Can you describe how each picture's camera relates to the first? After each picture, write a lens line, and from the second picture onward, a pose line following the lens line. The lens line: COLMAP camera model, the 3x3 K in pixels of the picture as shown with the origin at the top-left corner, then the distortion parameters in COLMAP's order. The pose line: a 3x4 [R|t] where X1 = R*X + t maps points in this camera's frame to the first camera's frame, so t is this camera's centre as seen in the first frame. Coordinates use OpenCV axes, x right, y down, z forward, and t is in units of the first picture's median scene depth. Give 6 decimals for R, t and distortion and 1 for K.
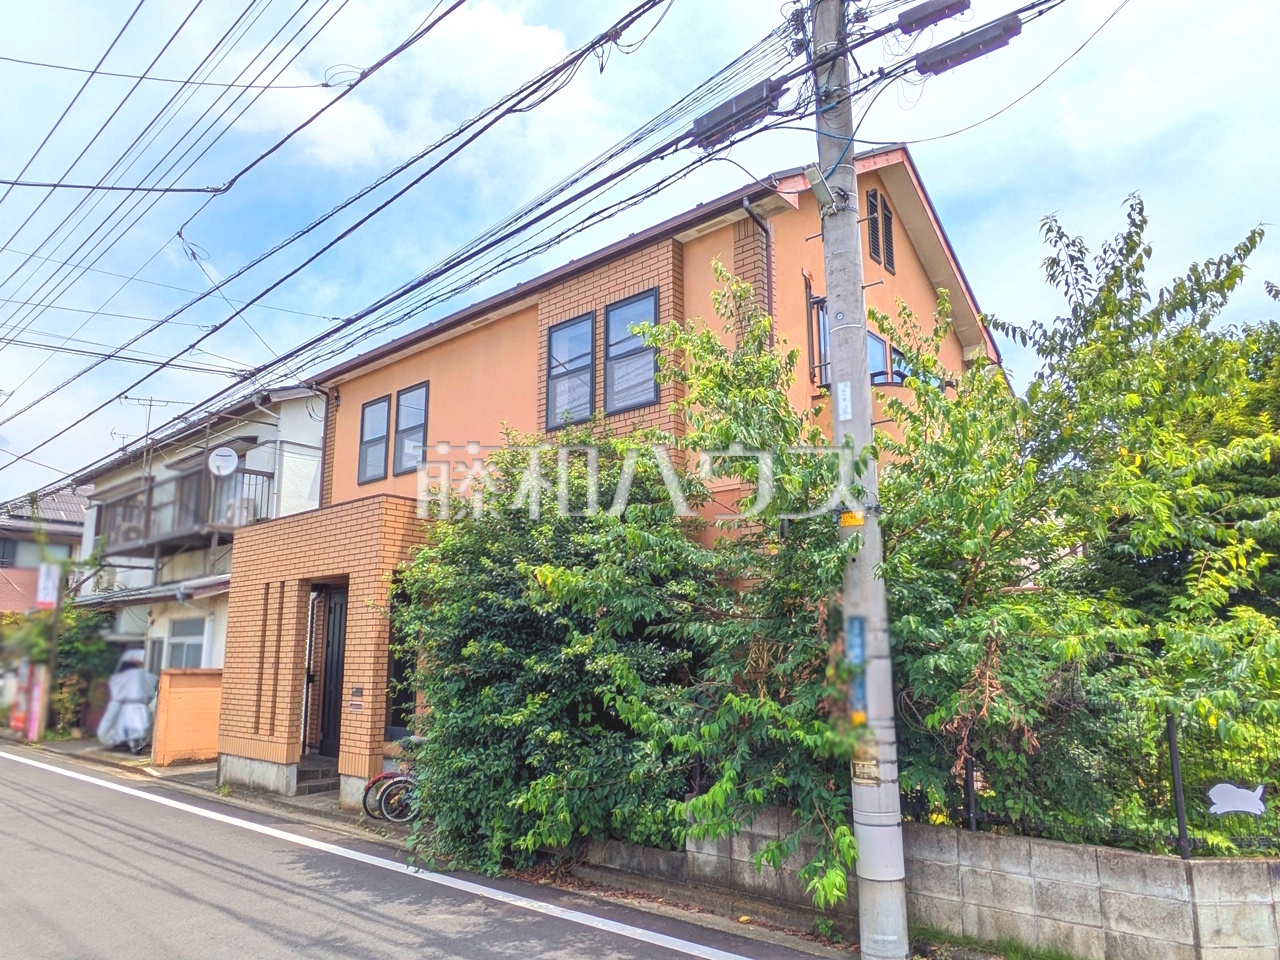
lens RADIAL K [[831.9, 0, 629.9], [0, 831.9, 507.1], [0, 0, 1]] dist [0.000717, -0.001532]
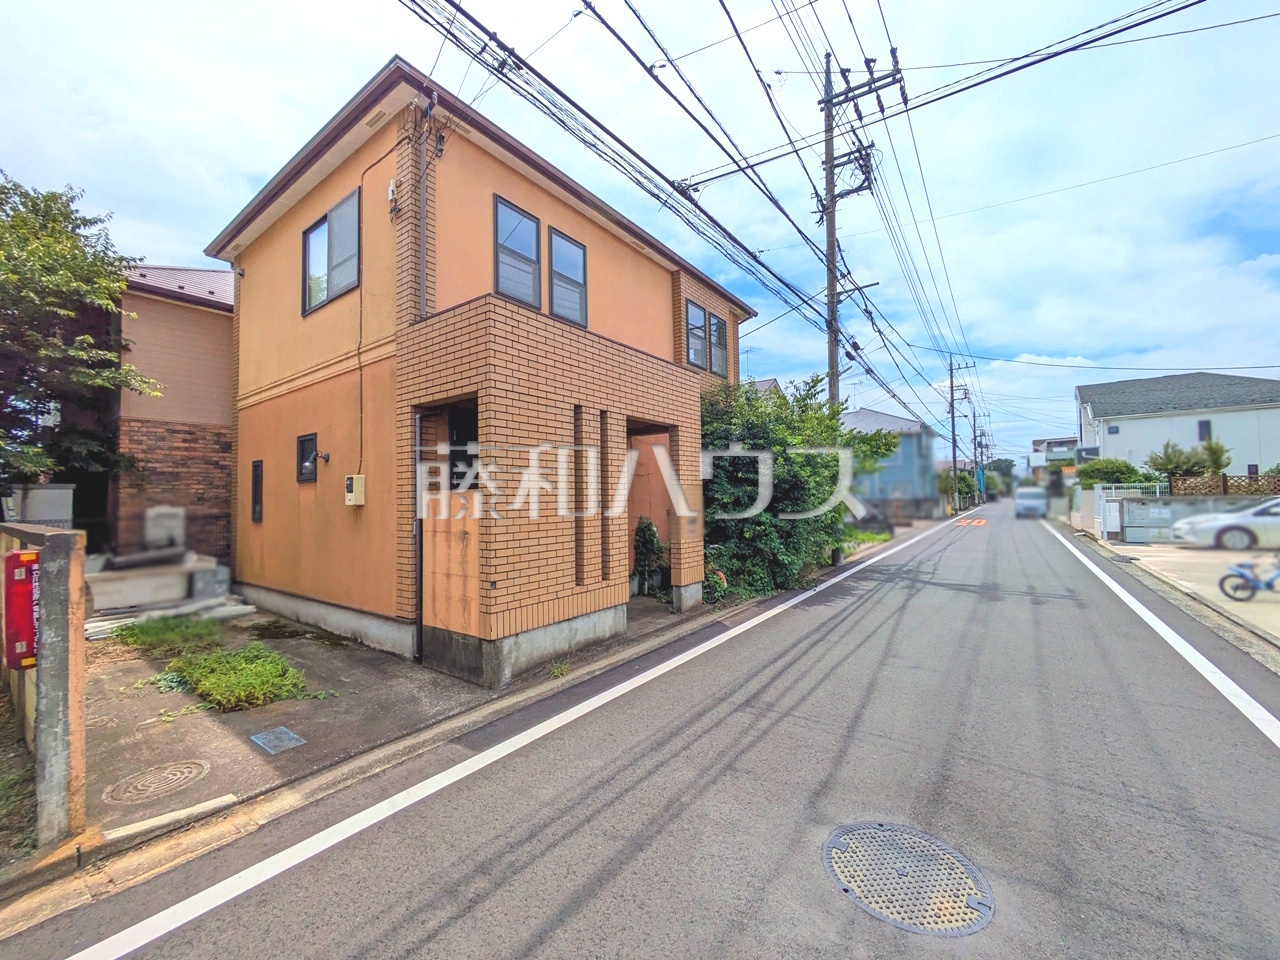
lens RADIAL K [[509.0, 0, 637.4], [0, 509.0, 483.6], [0, 0, 1]] dist [-0.002140, -0.000083]
pose [[-0.091640, 0.035040, 0.995176, -1.007967], [-0.157977, 0.986213, -0.049271, 0.196793], [-0.983181, -0.161731, -0.084841, 1.052416]]
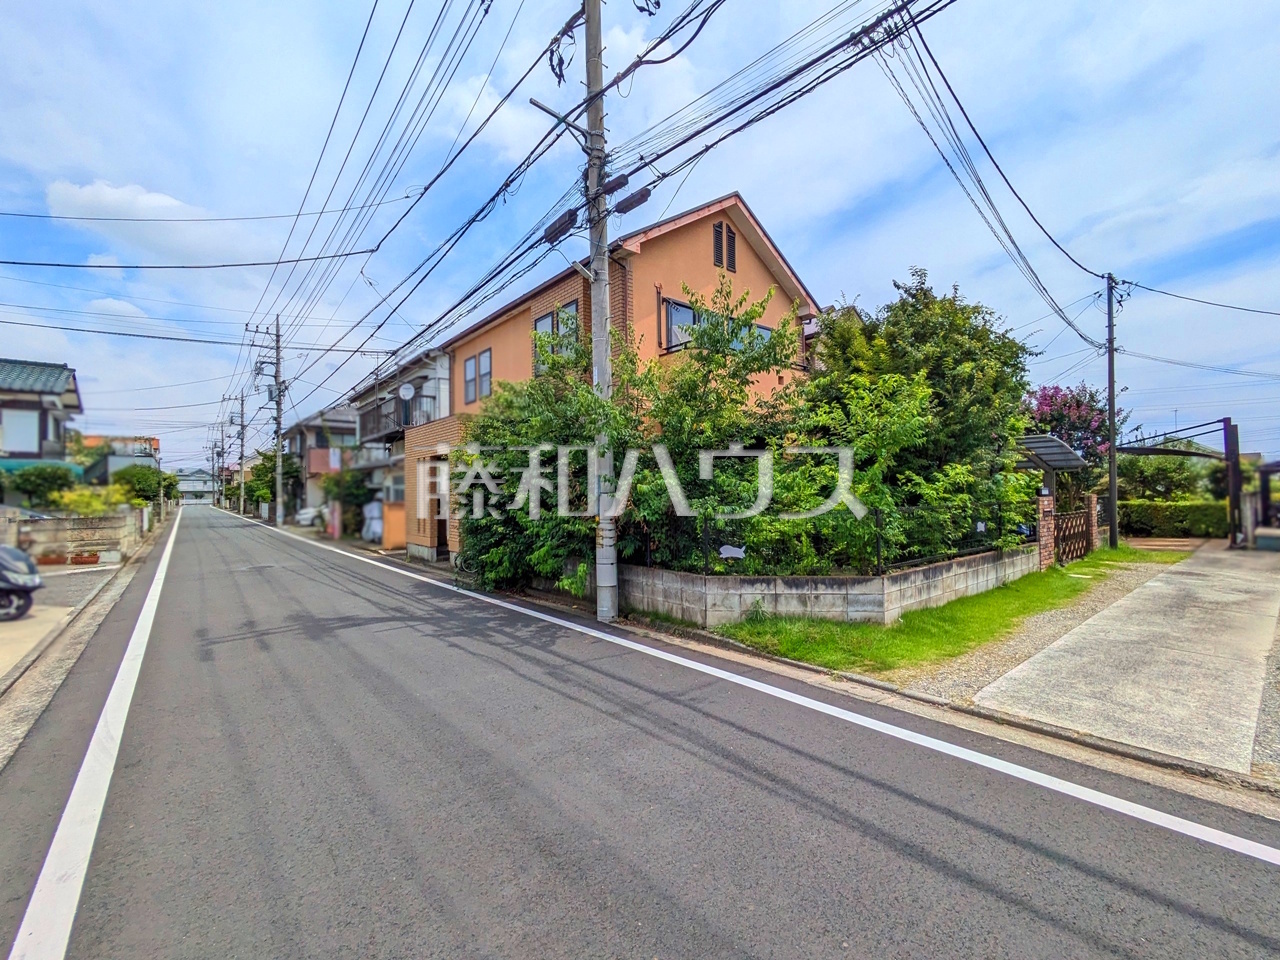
lens RADIAL K [[547.8, 0, 635.5], [0, 547.8, 481.1], [0, 0, 1]] dist [-0.000306, 0.001262]
pose [[0.987466, -0.014813, -0.157135, 0.293259], [0.039122, 0.987488, 0.152765, -0.035981], [0.152906, -0.156998, 0.975690, -0.206613]]
